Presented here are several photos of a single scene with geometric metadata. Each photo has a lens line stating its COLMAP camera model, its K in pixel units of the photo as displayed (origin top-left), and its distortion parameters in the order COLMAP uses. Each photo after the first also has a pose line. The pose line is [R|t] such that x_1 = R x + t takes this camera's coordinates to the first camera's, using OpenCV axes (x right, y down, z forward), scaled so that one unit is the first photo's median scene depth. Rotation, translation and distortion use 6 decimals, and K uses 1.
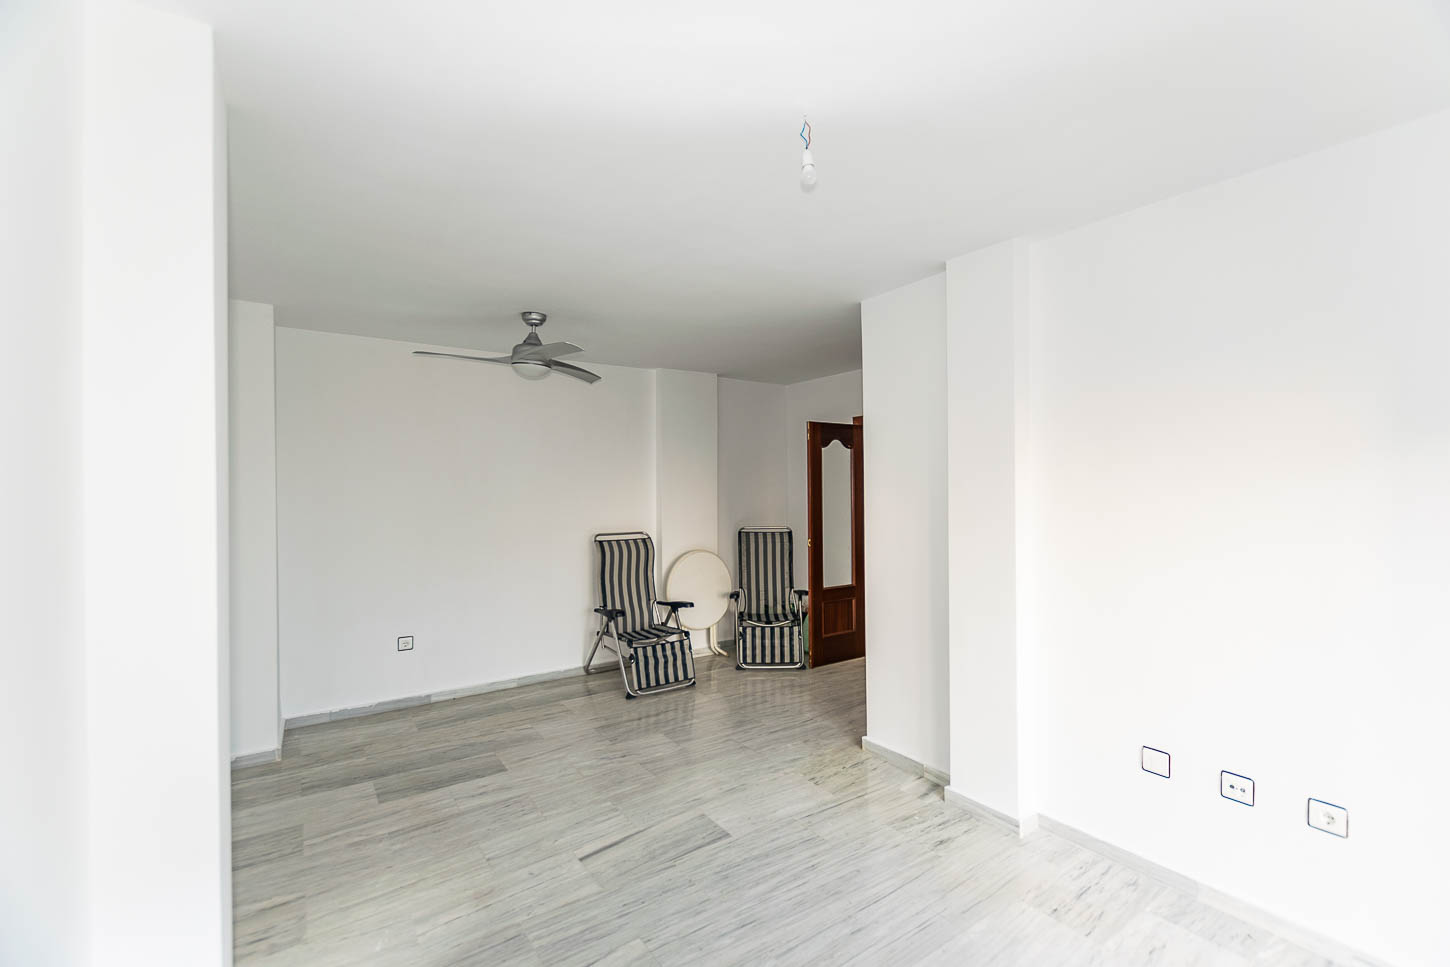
lens RADIAL K [[627.1, 0, 726.8], [0, 627.1, 486.7], [0, 0, 1]] dist [0.009511, -0.004994]
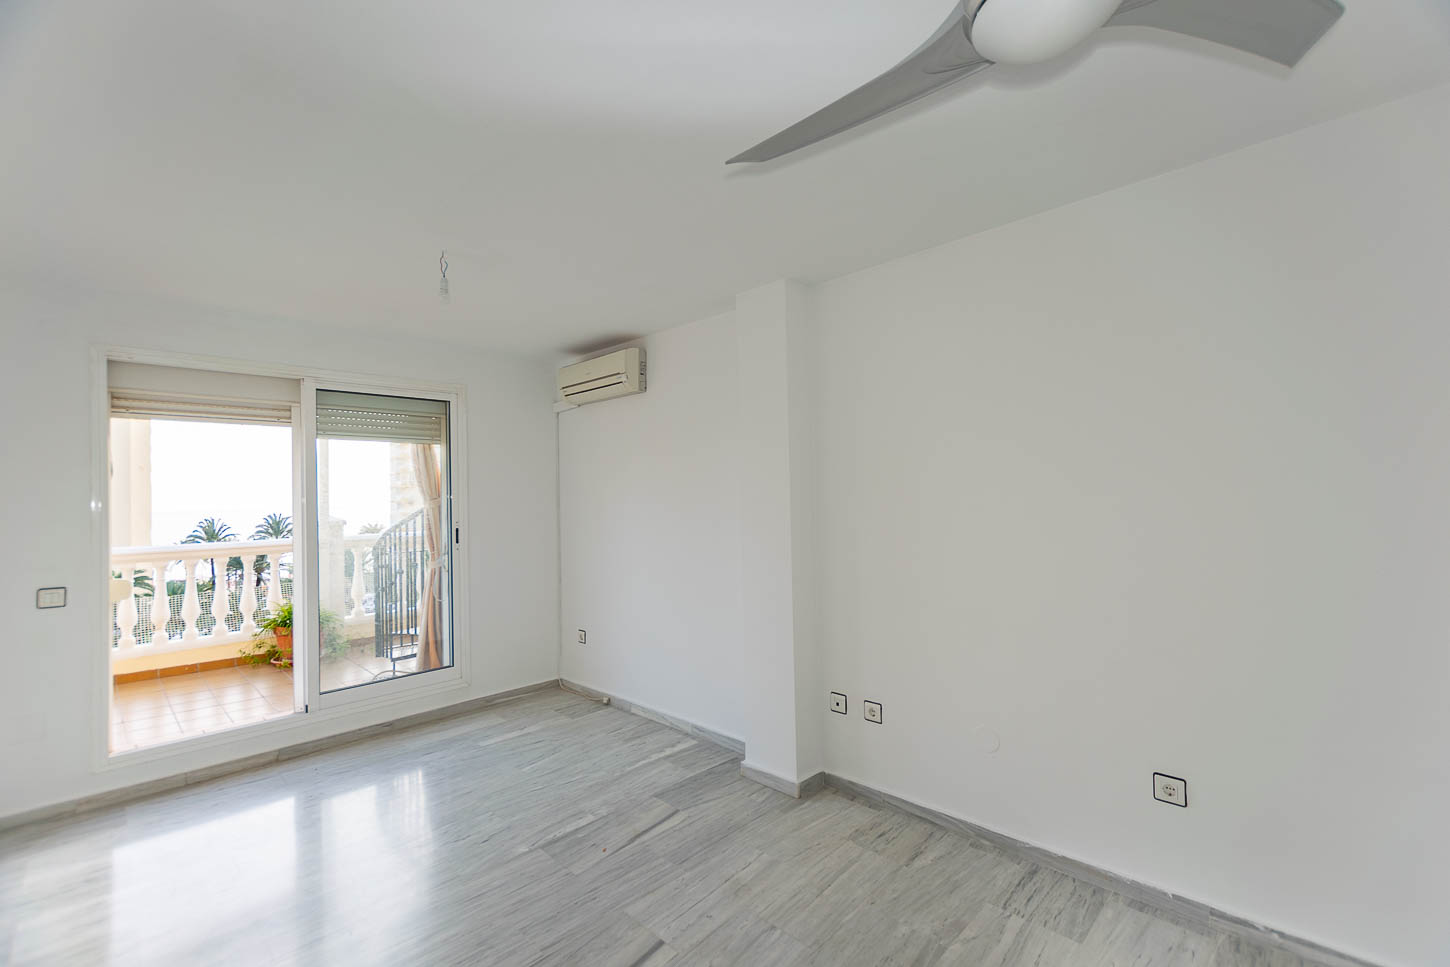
lens RADIAL K [[627.1, 0, 728.3], [0, 627.1, 483.7], [0, 0, 1]] dist [0.009511, -0.004994]
pose [[-0.982063, 0.024582, -0.186942, -0.145621], [0.028385, 0.999440, -0.017695, 0.013855], [0.186403, -0.022684, -0.982212, 1.486029]]
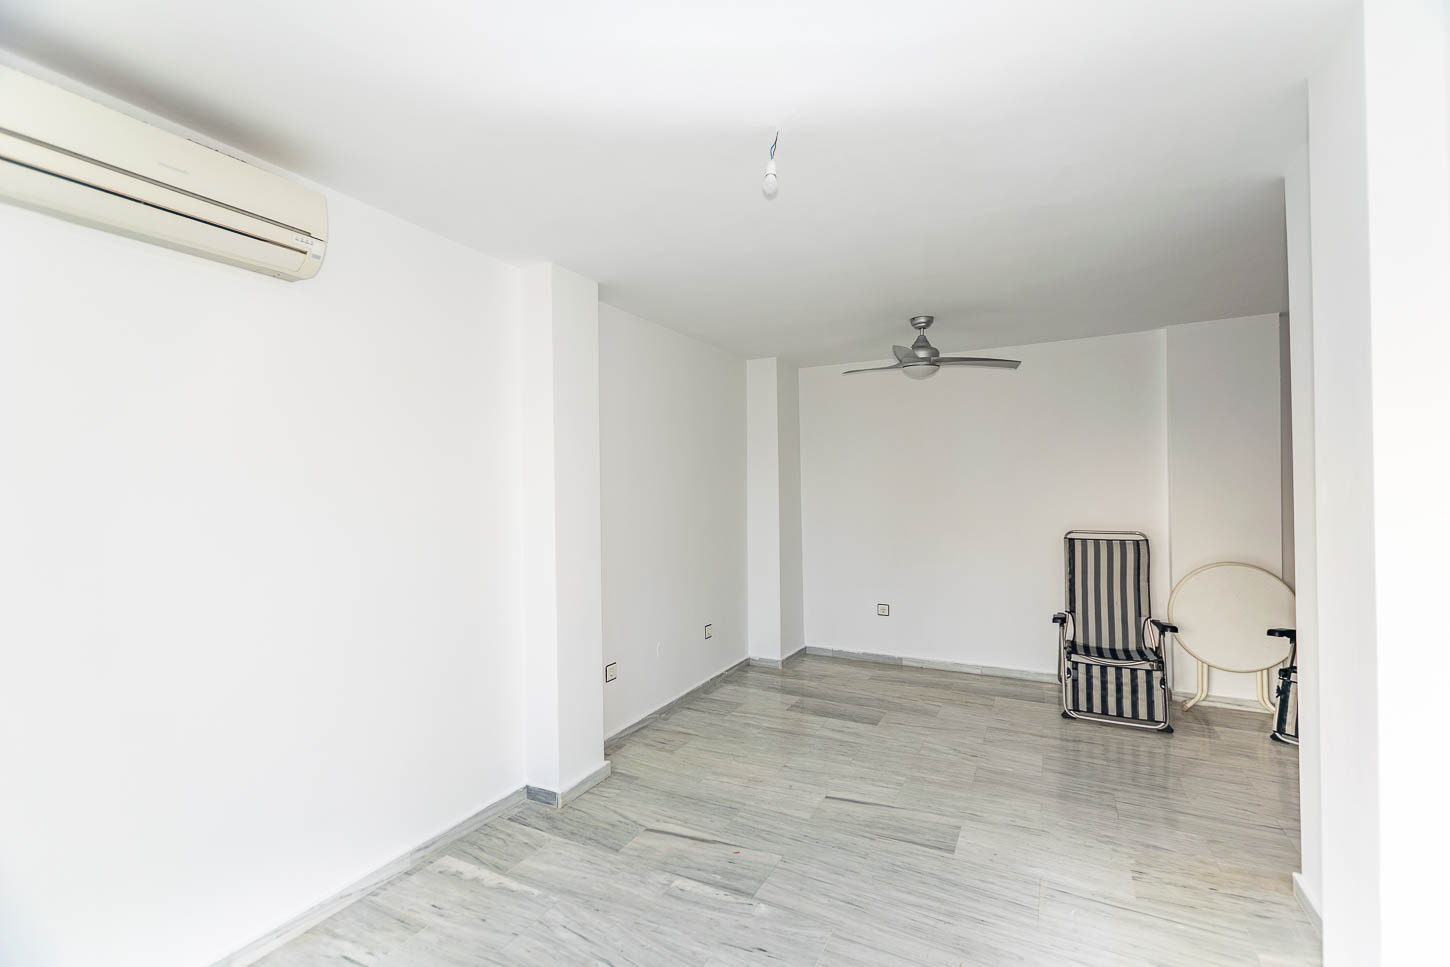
lens RADIAL K [[627.1, 0, 724.6], [0, 627.1, 485.8], [0, 0, 1]] dist [0.009511, -0.004994]
pose [[0.464361, -0.001800, -0.885644, 0.580411], [0.008046, 0.999965, 0.002187, 0.008205], [0.885610, -0.008141, 0.464359, 0.239095]]
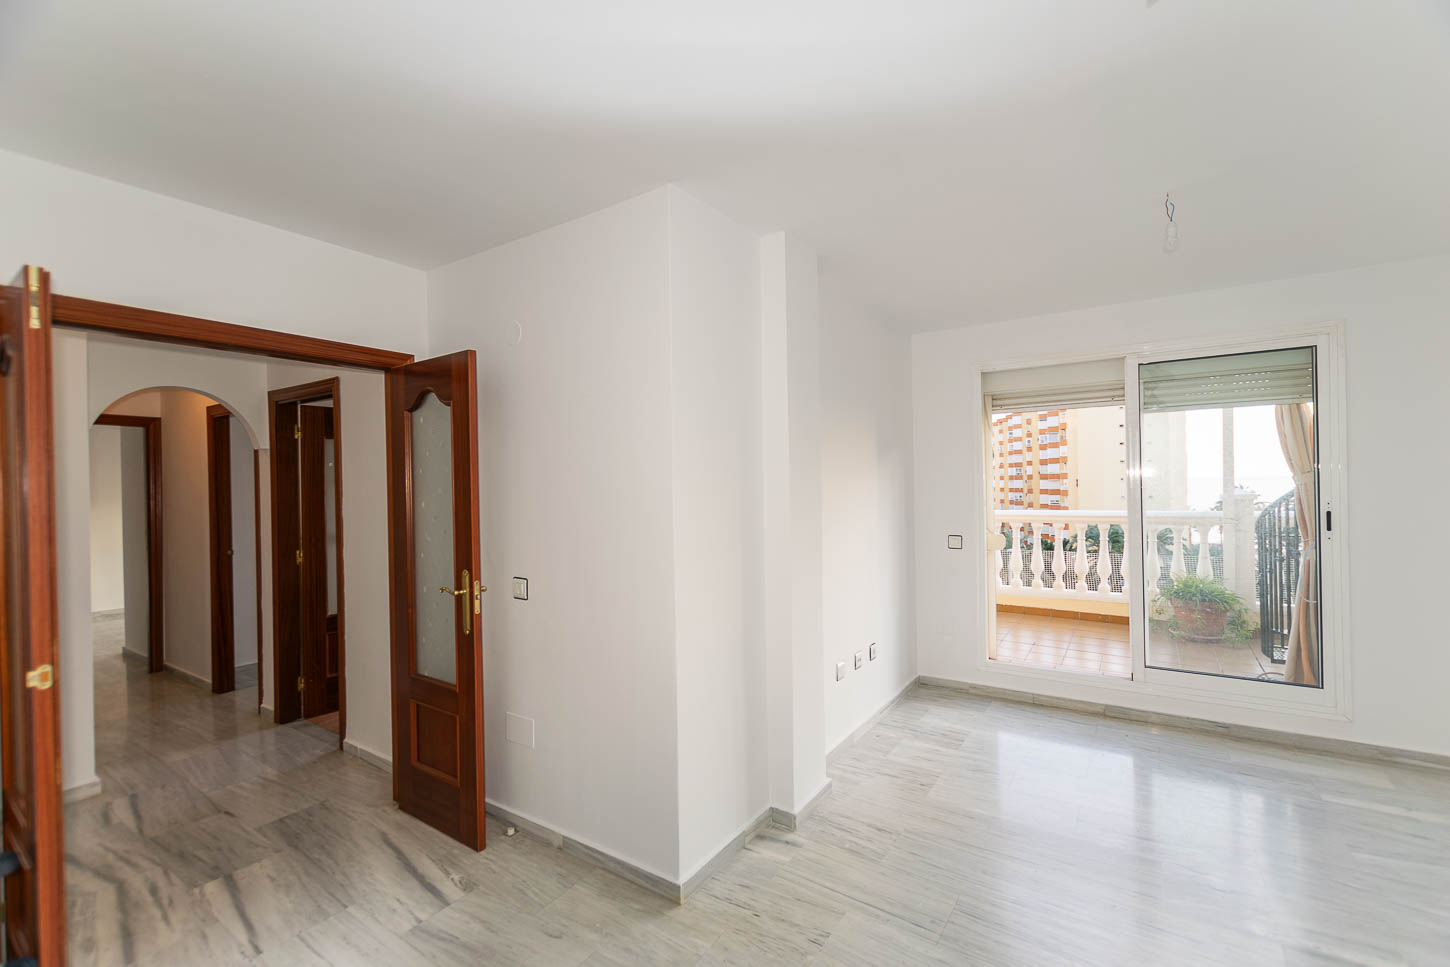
lens RADIAL K [[627.1, 0, 724.3], [0, 627.1, 484.5], [0, 0, 1]] dist [0.009511, -0.004994]
pose [[-0.362582, 0.013309, 0.931857, -0.435916], [0.021226, 0.999757, -0.006019, 0.009966], [-0.931710, 0.017597, -0.362776, 1.342671]]
